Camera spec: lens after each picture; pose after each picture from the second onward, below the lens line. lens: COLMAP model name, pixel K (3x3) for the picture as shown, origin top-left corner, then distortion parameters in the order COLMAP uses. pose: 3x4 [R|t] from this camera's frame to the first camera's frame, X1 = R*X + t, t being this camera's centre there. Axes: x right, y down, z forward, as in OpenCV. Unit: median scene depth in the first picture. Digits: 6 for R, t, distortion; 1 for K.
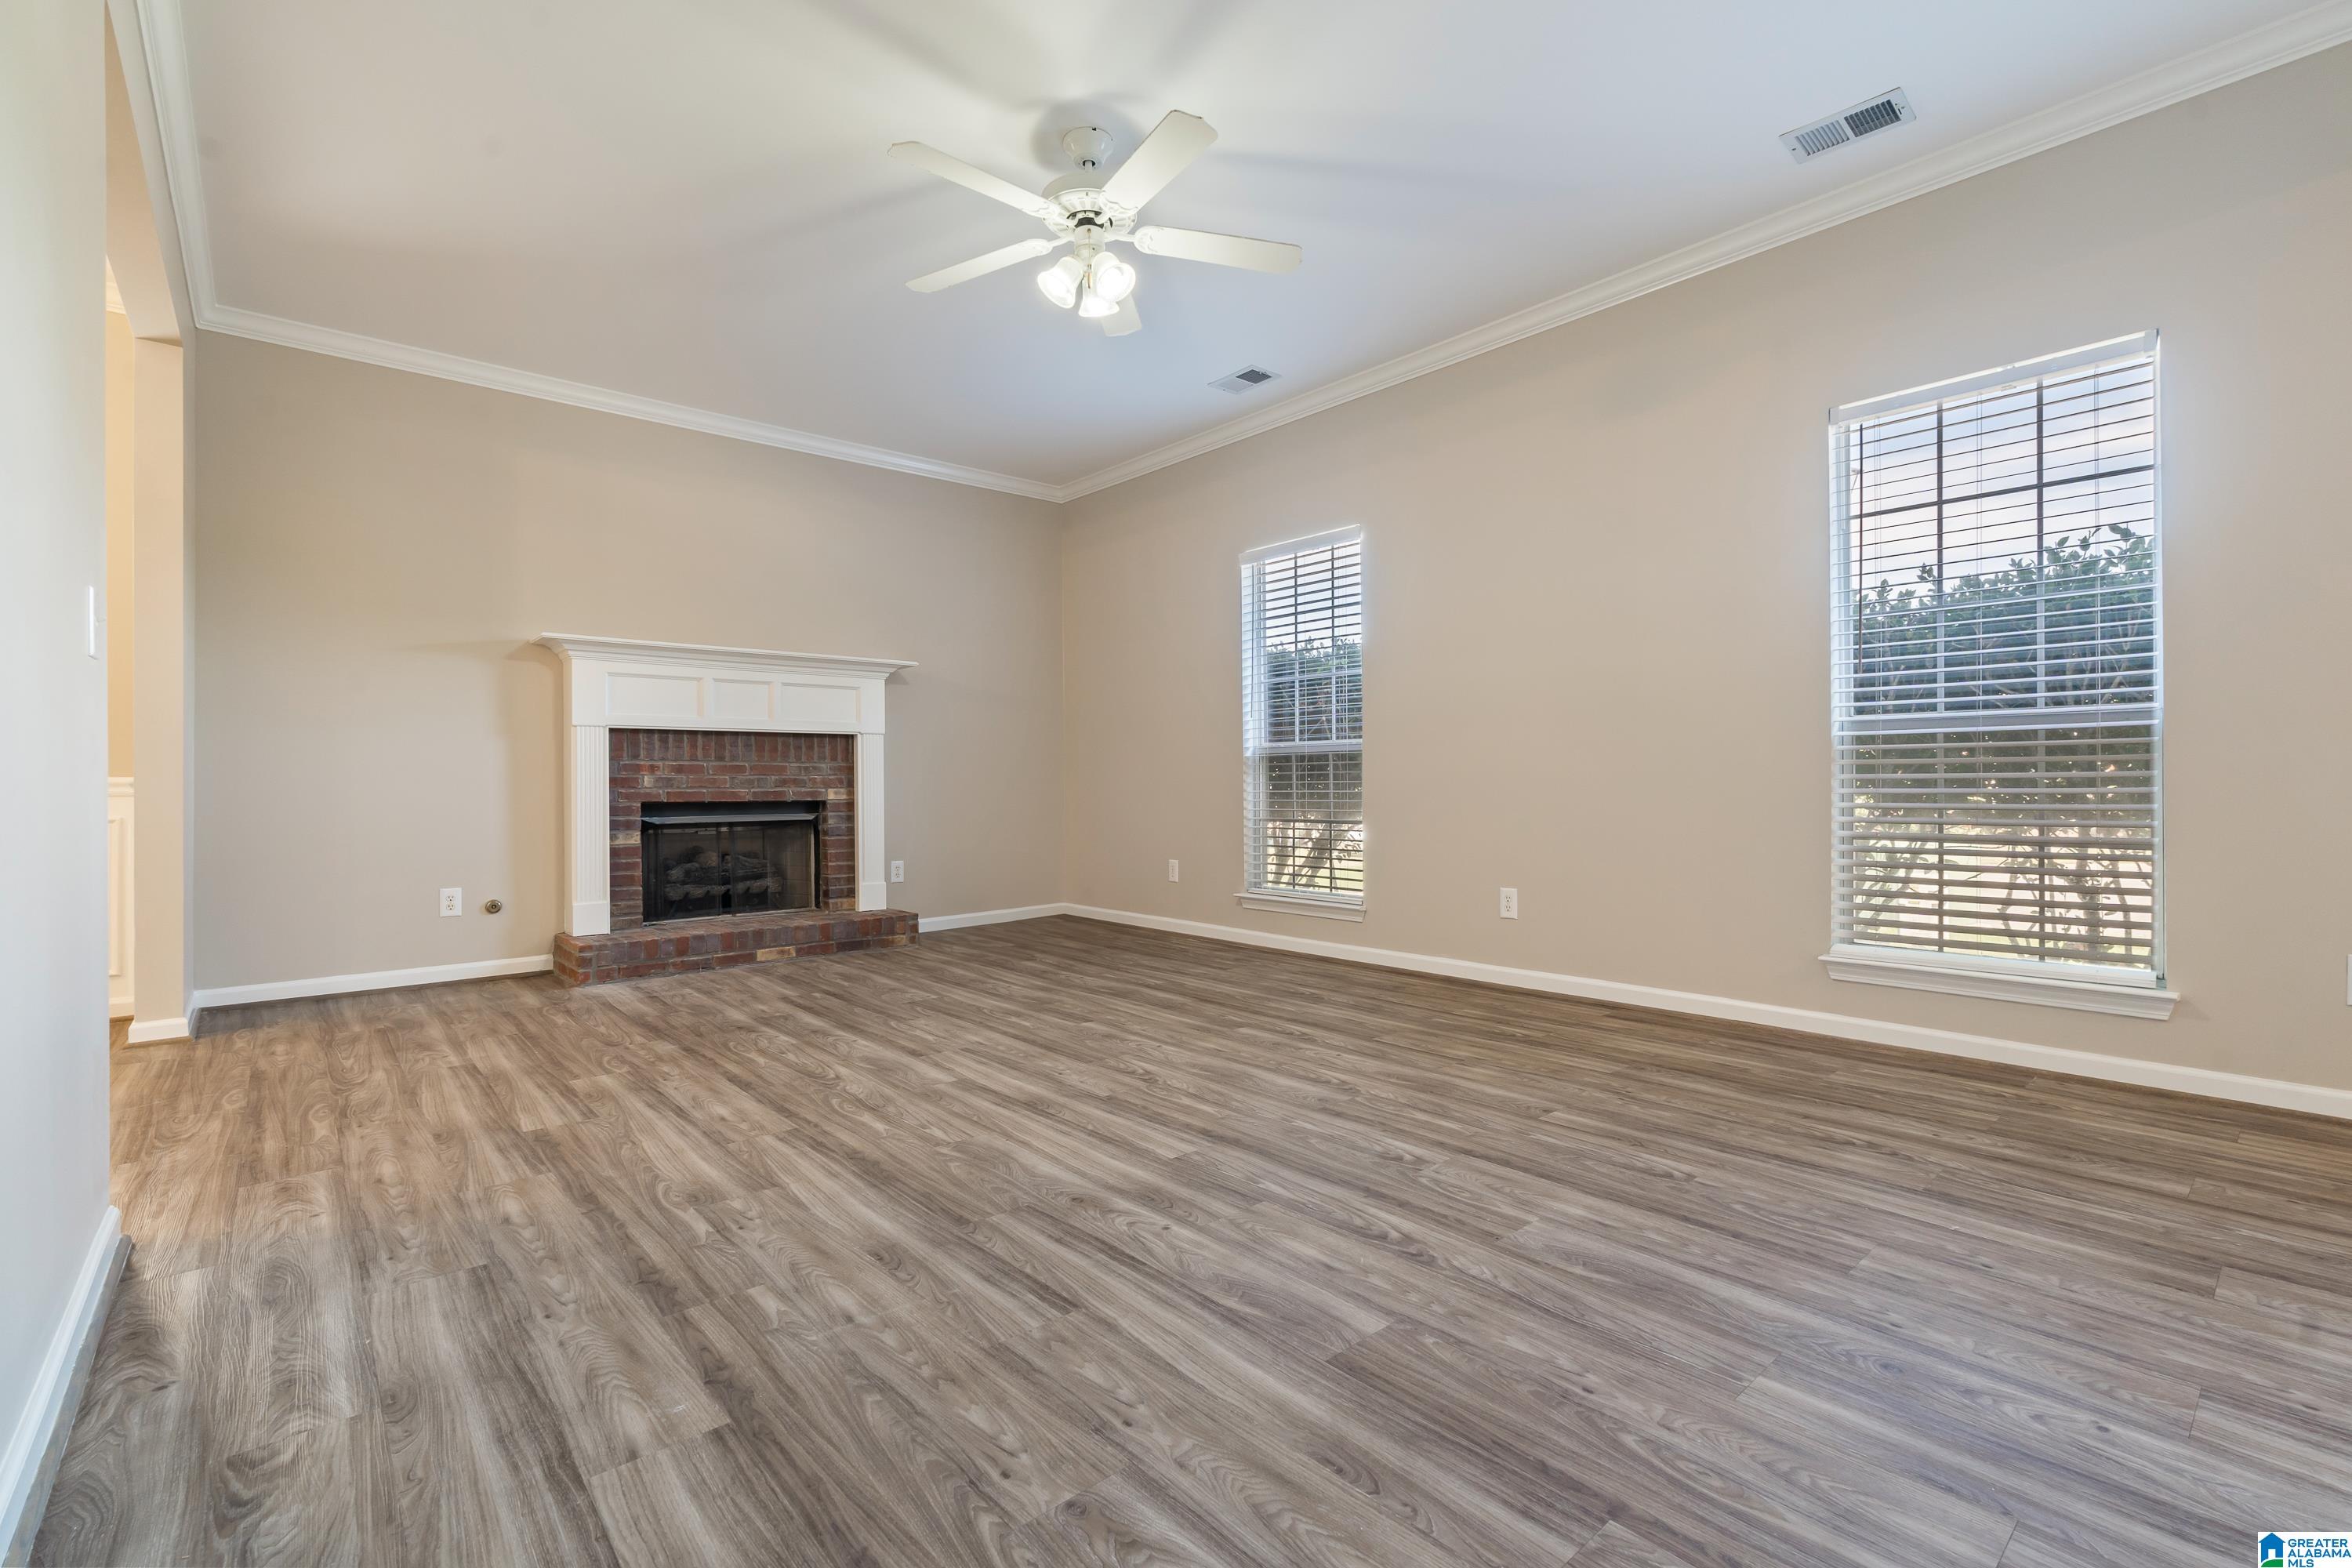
lens RADIAL K [[1038.1, 0, 1176.0], [0, 1038.1, 784.0], [0, 0, 1]] dist [-0.002032, 0.000252]
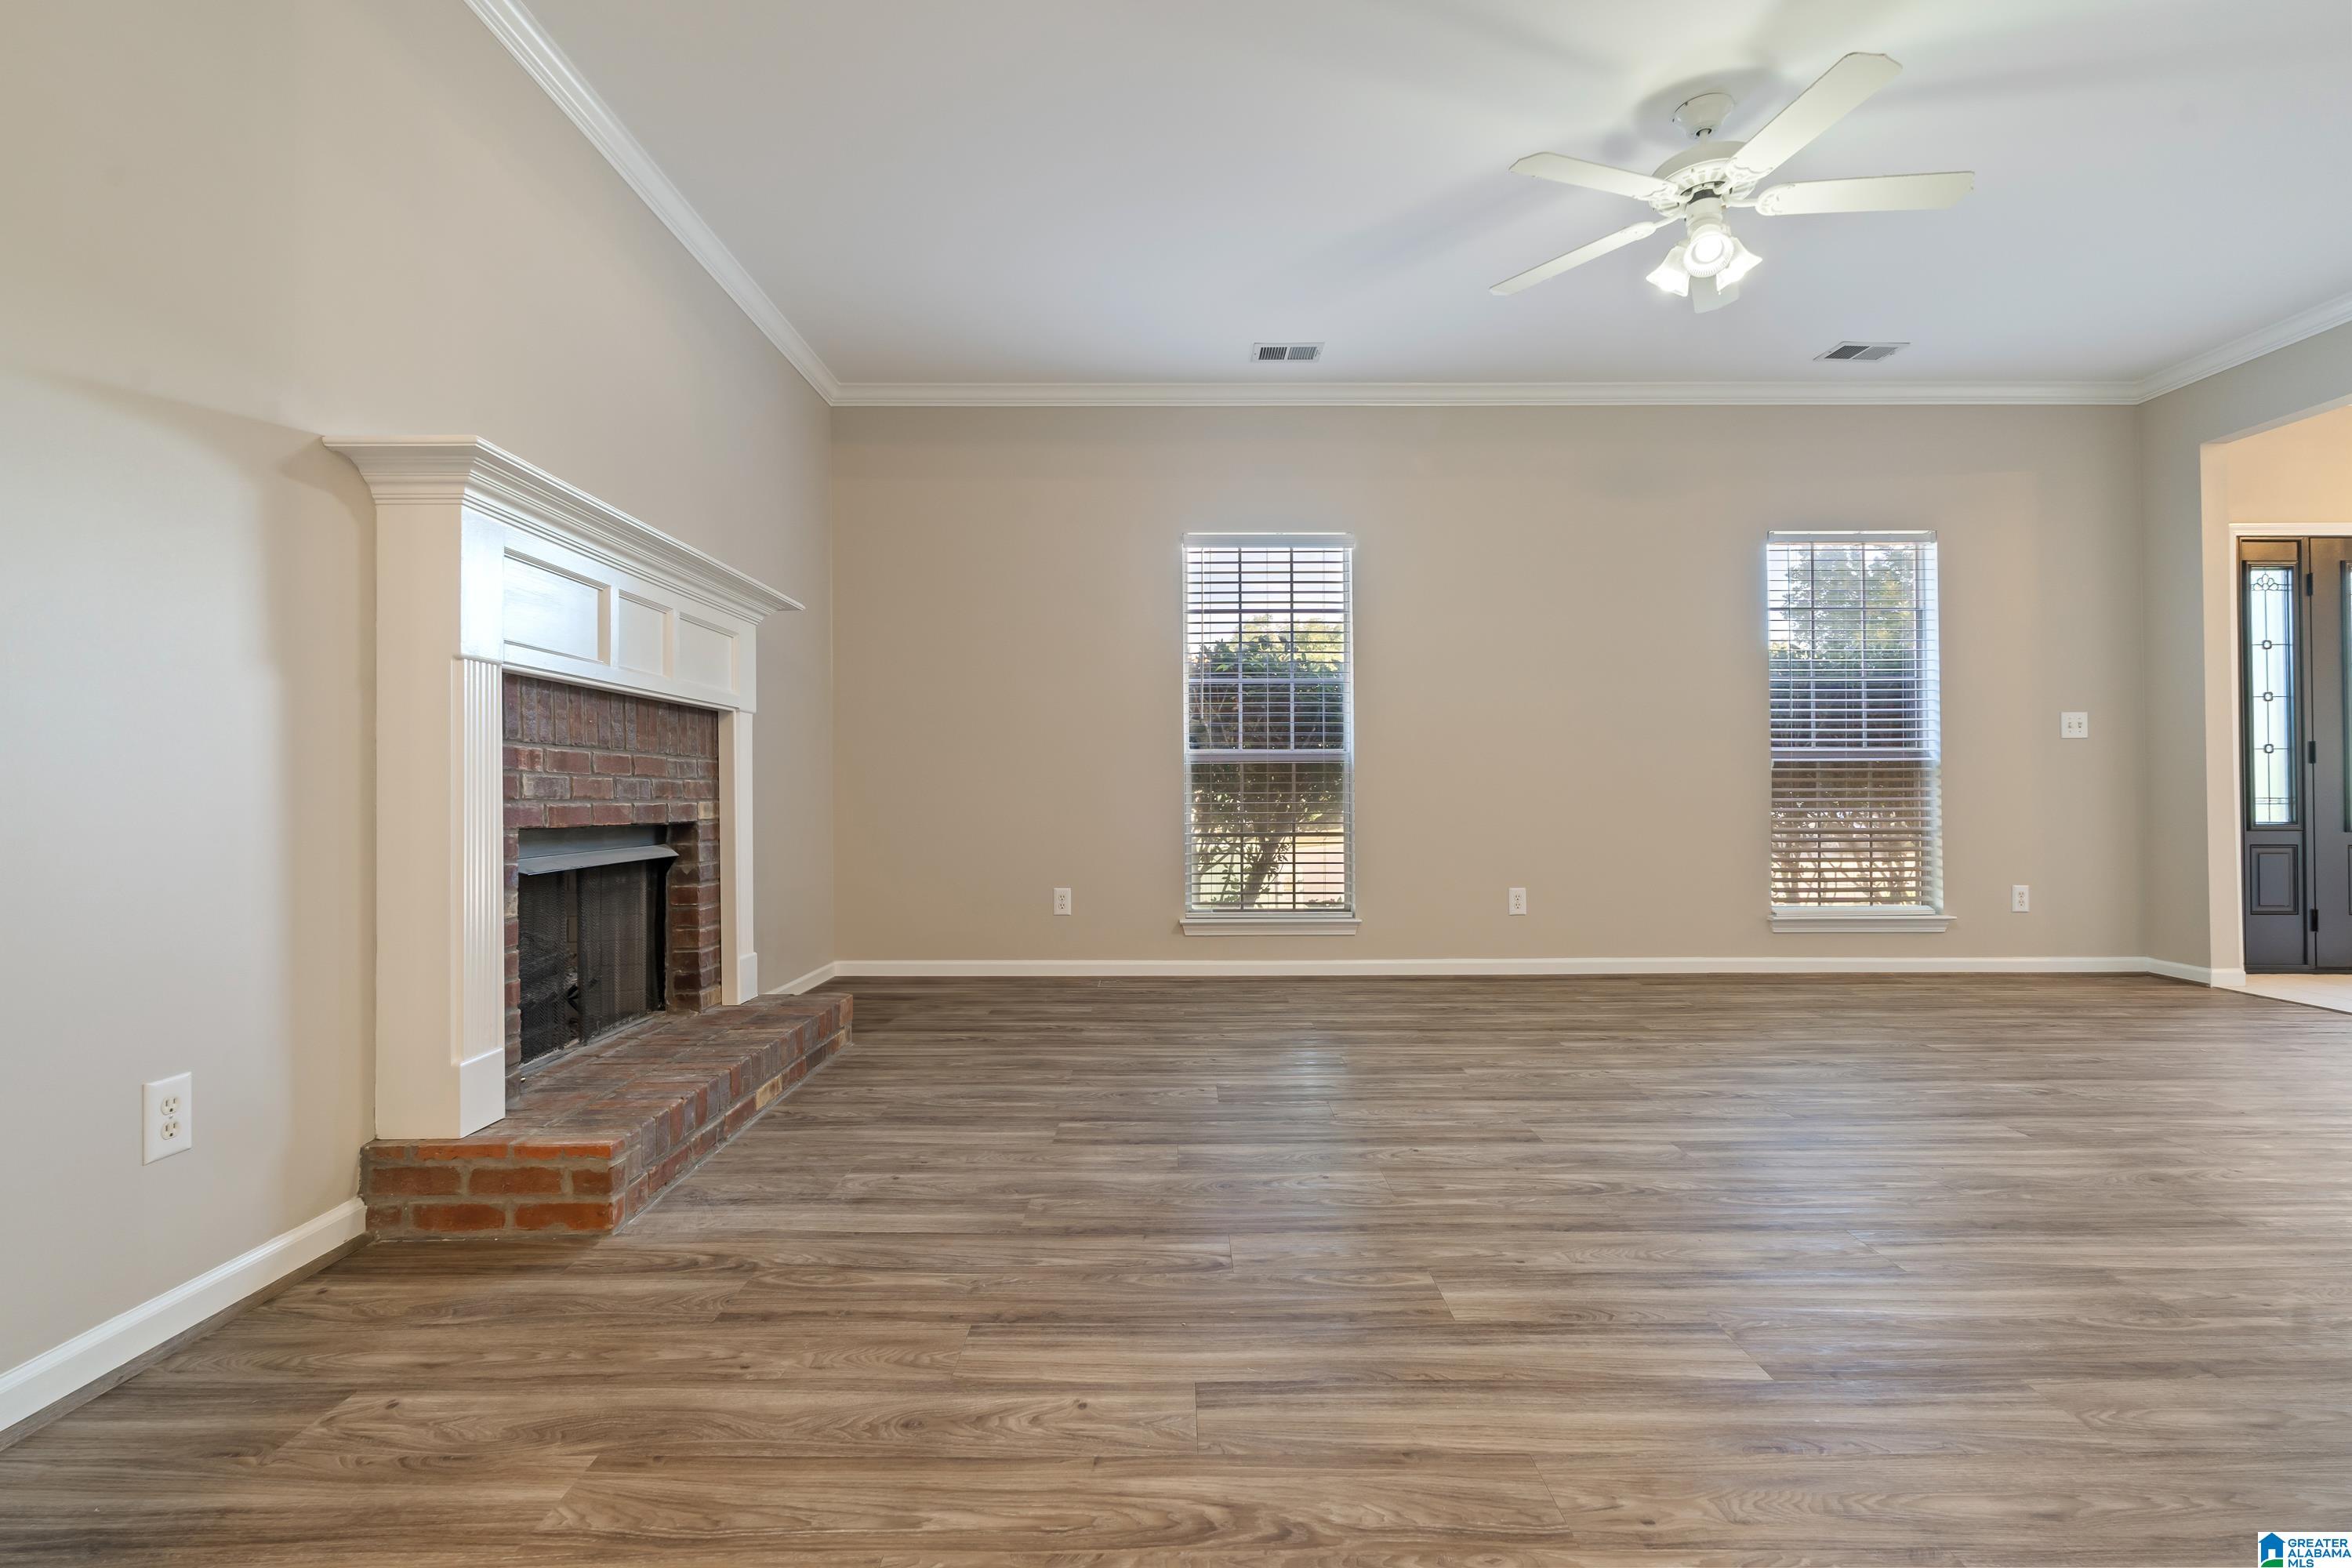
lens RADIAL K [[1069.3, 0, 1176.0], [0, 1069.3, 784.0], [0, 0, 1]] dist [-0.003259, -0.000413]
pose [[0.653841, 0.010399, 0.756561, -1.104530], [0.000284, 0.999902, -0.013988, 0.005809], [-0.756632, 0.009361, 0.653774, 0.724090]]
